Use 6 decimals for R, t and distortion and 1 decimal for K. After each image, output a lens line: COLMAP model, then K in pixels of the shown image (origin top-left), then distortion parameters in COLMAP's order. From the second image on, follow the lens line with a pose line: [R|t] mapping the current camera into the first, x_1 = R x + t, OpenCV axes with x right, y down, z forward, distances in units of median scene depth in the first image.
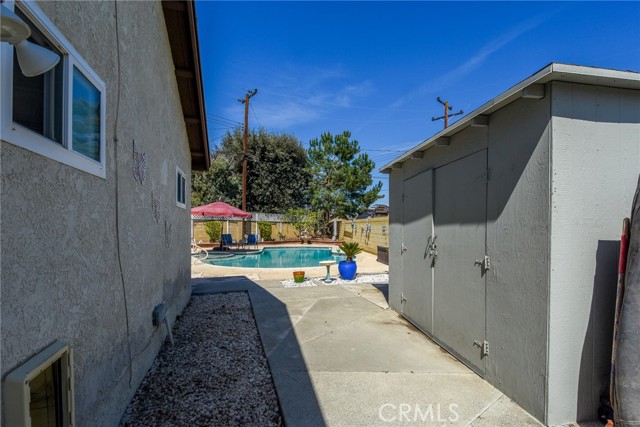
lens RADIAL K [[283.1, 0, 328.7], [0, 283.1, 234.1], [0, 0, 1]] dist [0.015507, -0.009860]
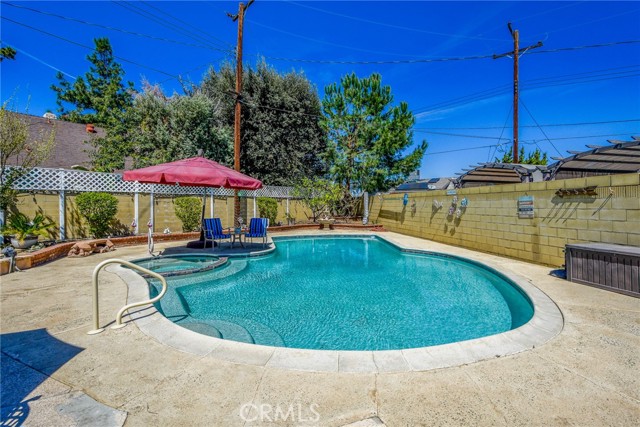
lens RADIAL K [[283.1, 0, 321.8], [0, 283.1, 207.9], [0, 0, 1]] dist [0.015507, -0.009860]
pose [[0.999039, -0.009670, 0.042758, -0.123843], [0.010362, 0.999818, -0.016004, -0.007007], [-0.042595, 0.016431, 0.998957, 0.319422]]
